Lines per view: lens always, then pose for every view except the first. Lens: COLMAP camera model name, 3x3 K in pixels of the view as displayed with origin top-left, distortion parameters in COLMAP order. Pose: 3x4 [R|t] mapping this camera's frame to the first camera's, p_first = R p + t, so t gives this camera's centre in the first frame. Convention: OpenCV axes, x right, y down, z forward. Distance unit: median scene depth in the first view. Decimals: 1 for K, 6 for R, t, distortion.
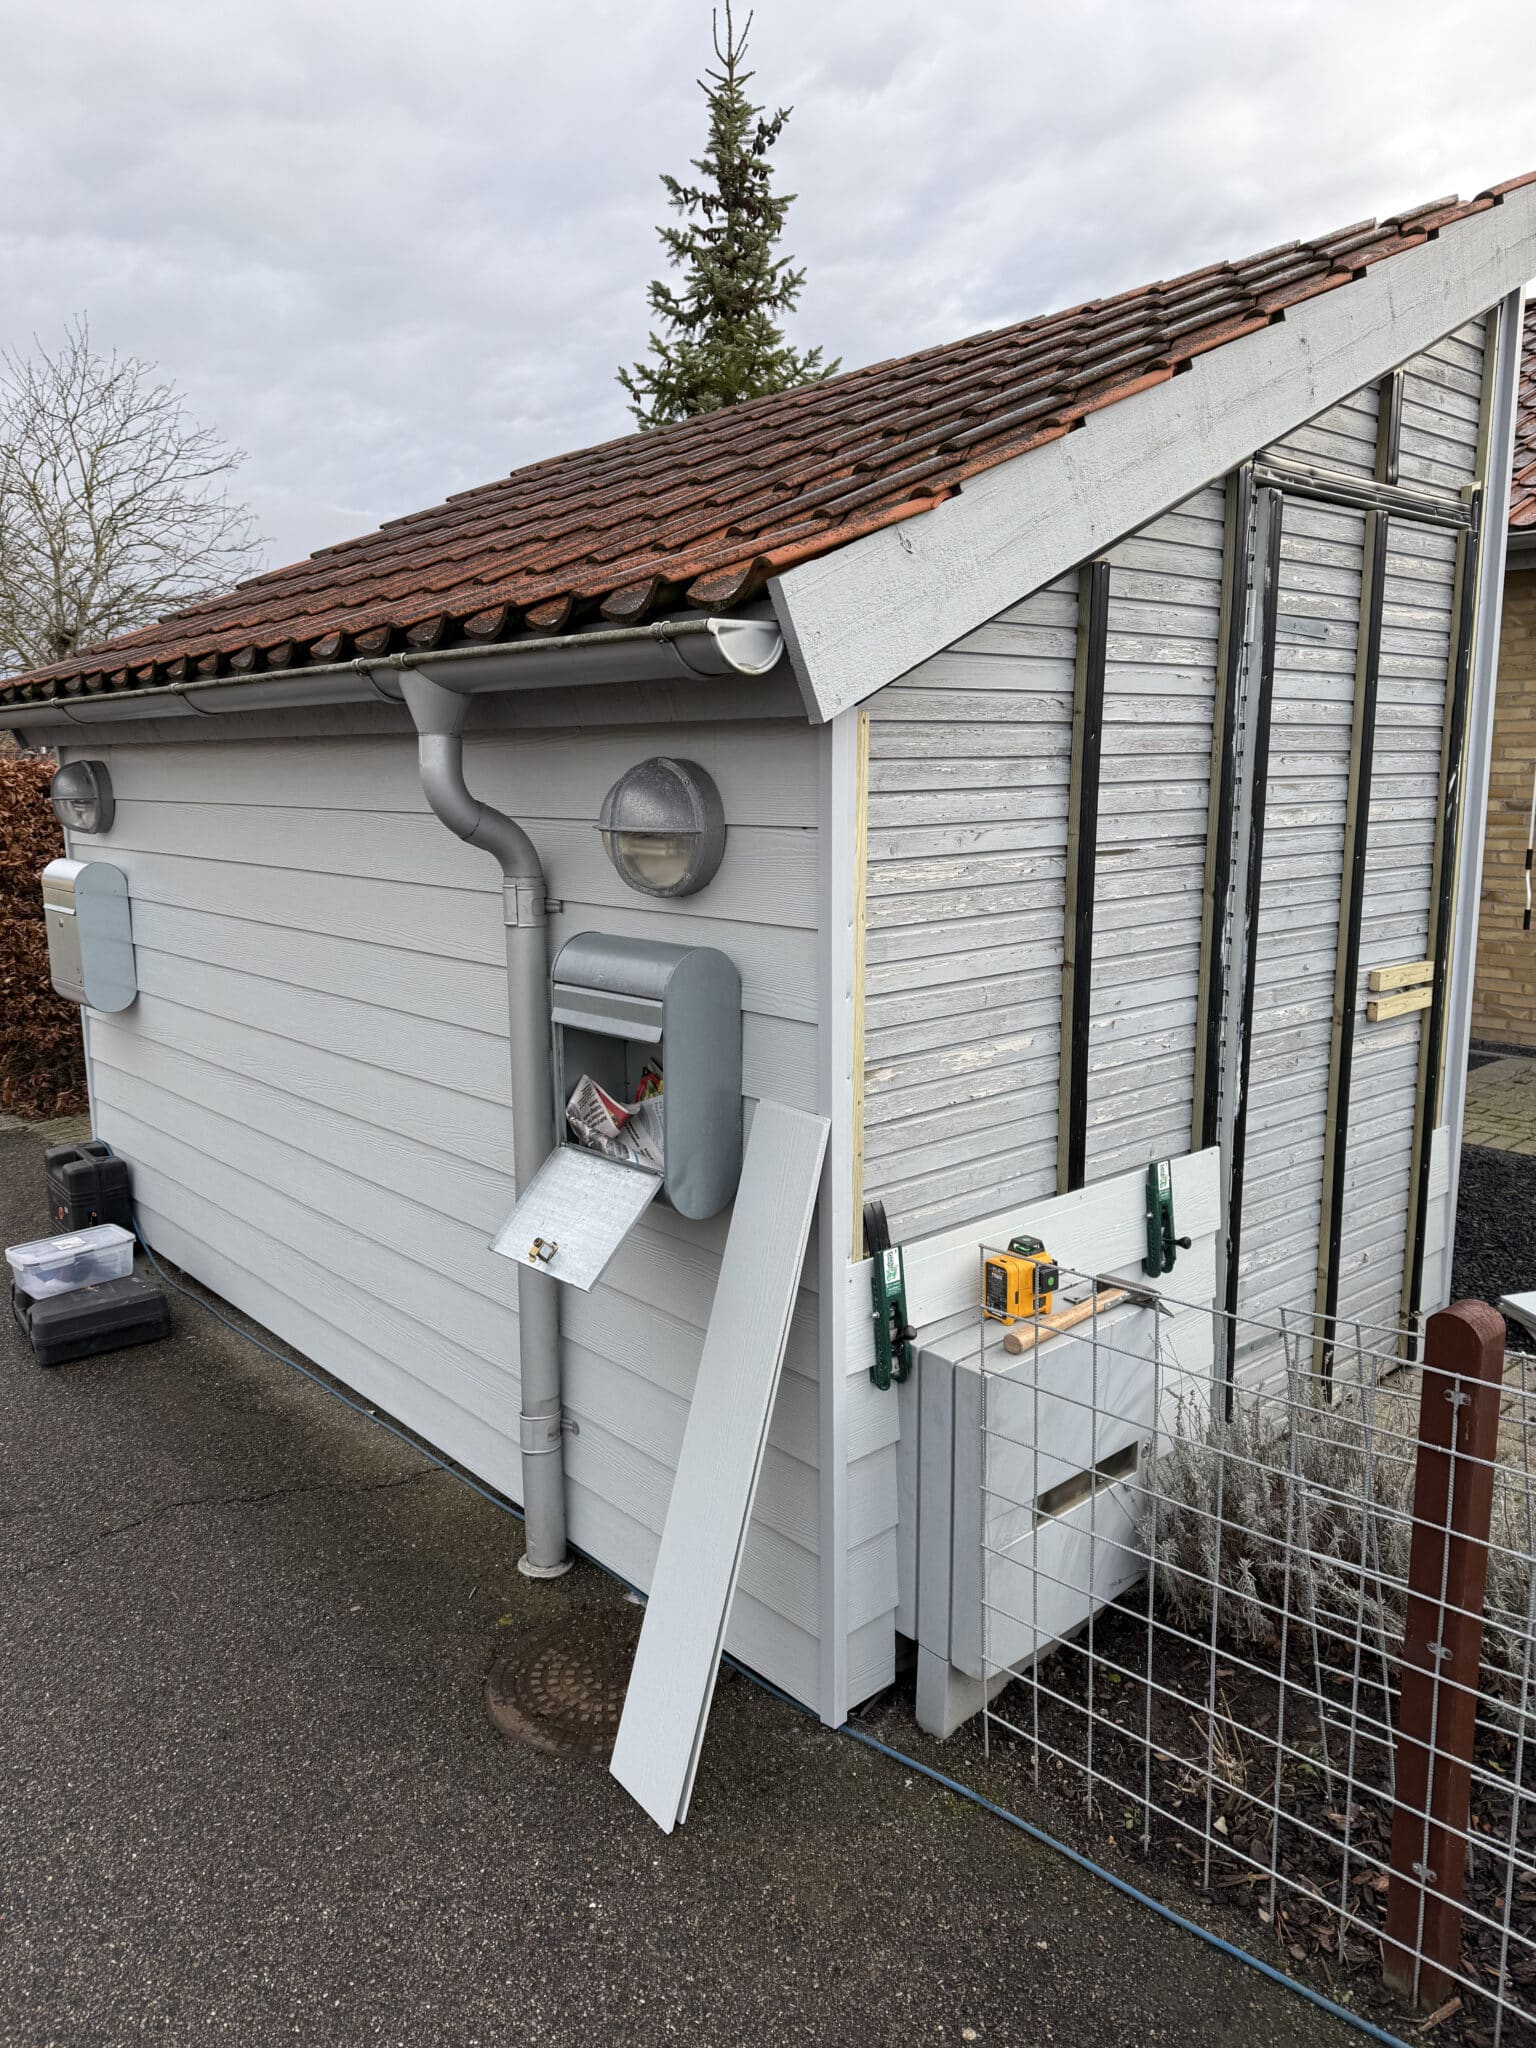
lens RADIAL K [[1406.2, 0, 777.2], [0, 1406.2, 977.6], [0, 0, 1]] dist [-0.045153, -0.000139]
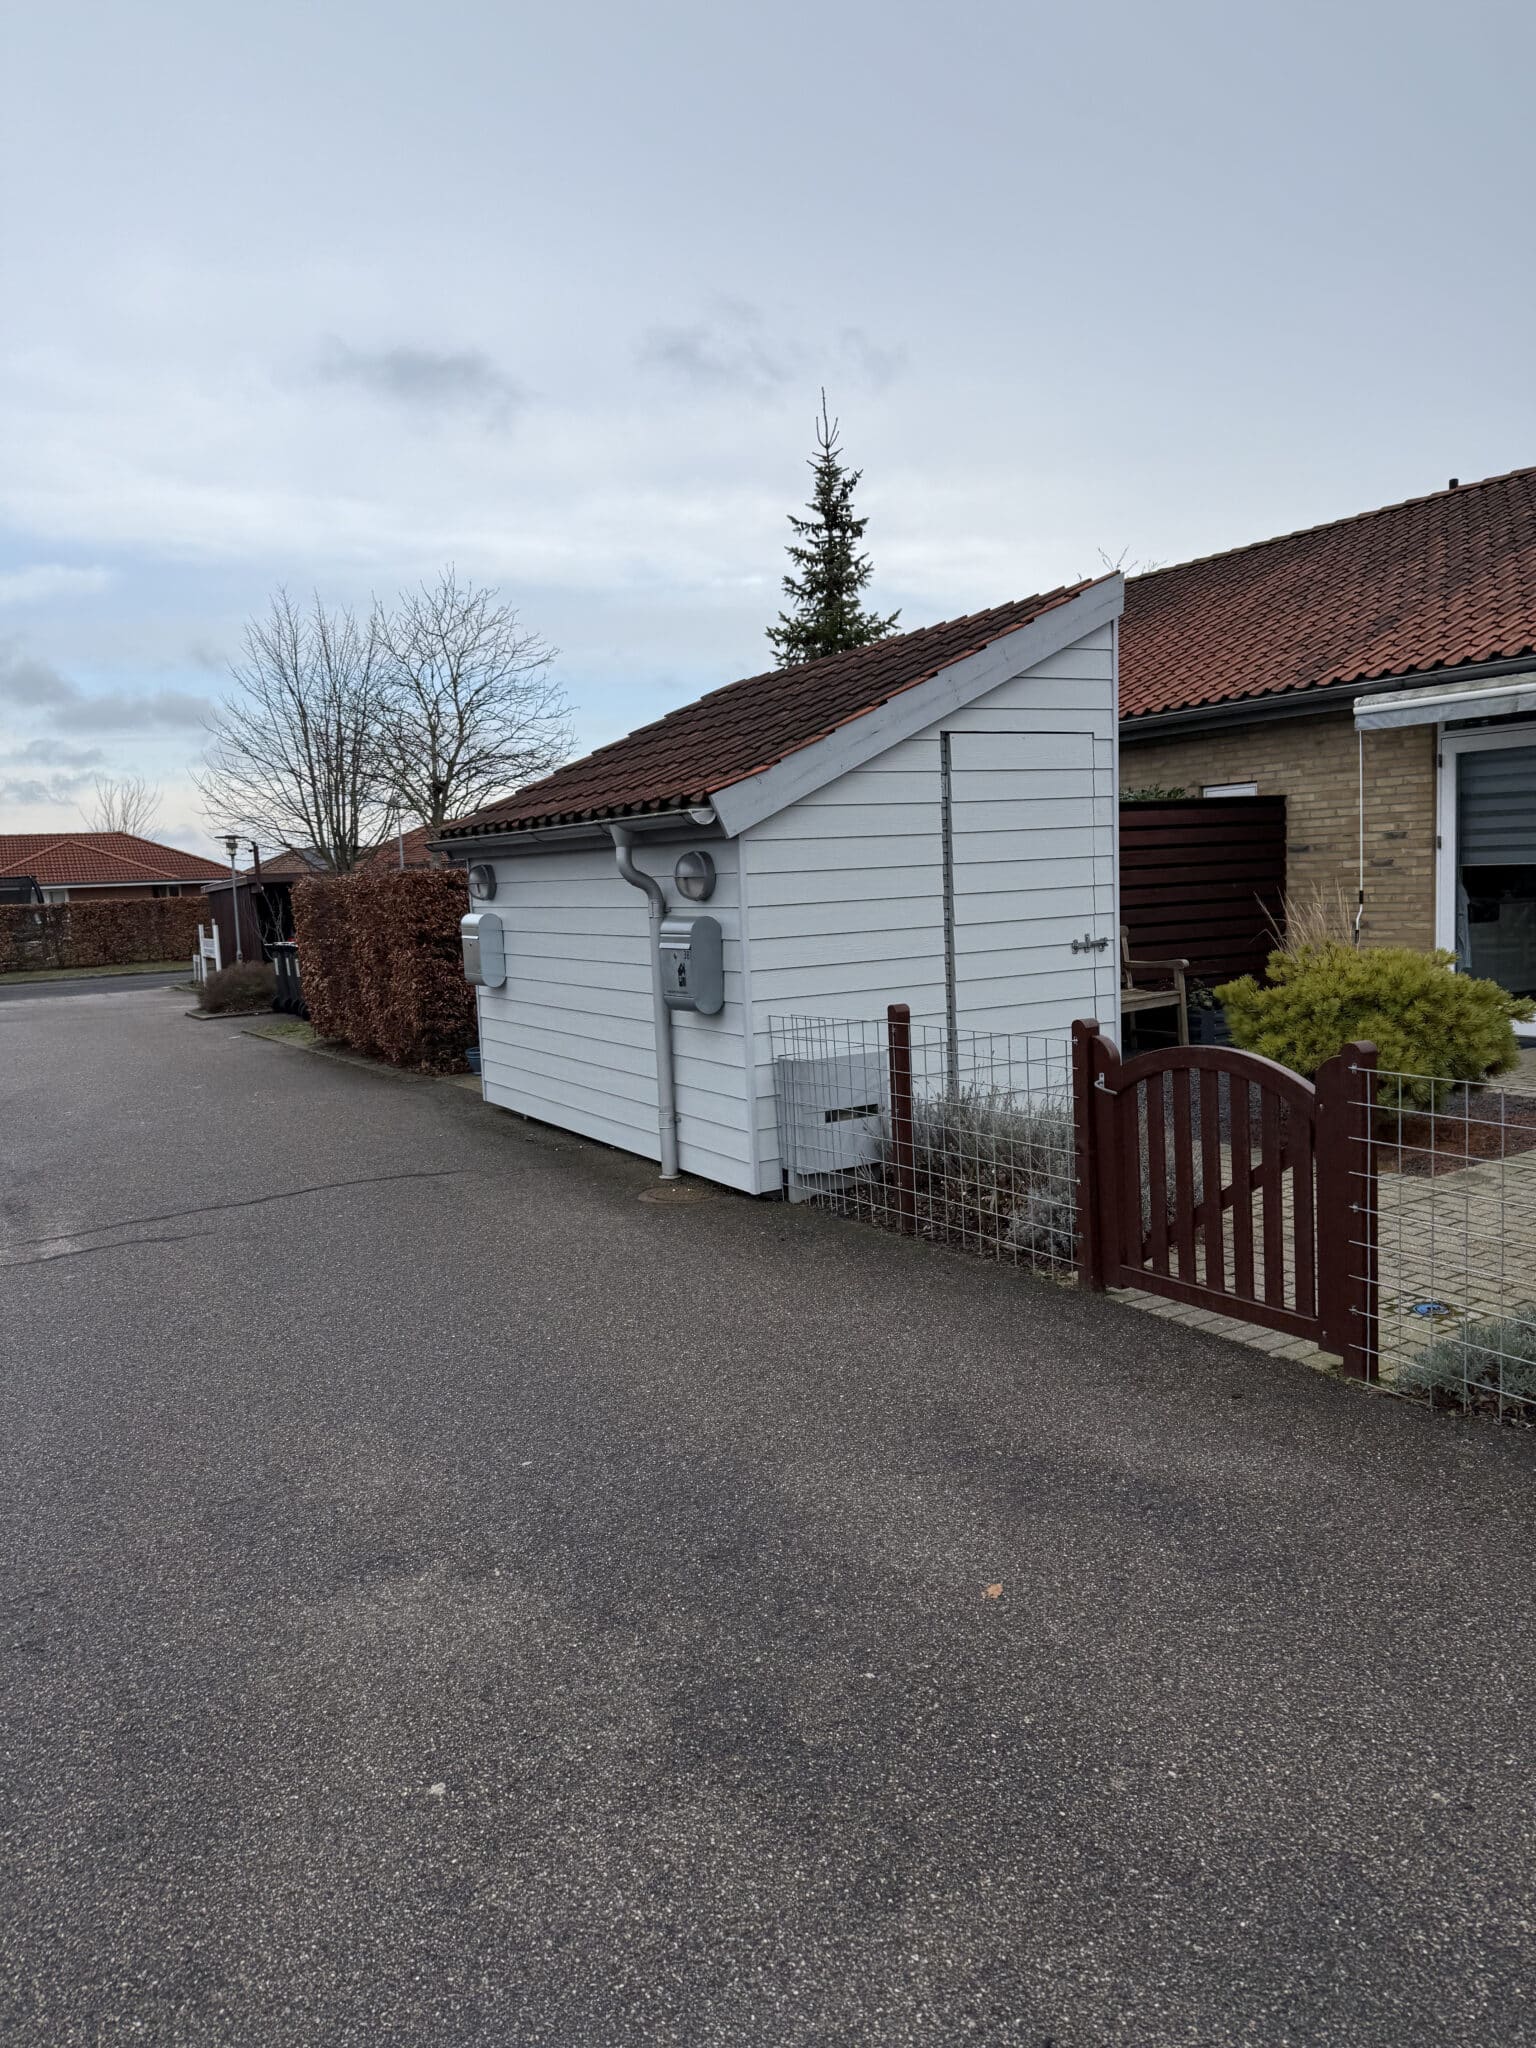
lens RADIAL K [[1406.2, 0, 777.2], [0, 1406.2, 977.6], [0, 0, 1]] dist [-0.045153, -0.000139]
pose [[0.977731, -0.020251, -0.208881, 0.253243], [0.005548, 0.997480, -0.070735, 0.113361], [0.209787, 0.068001, 0.975380, -0.653080]]
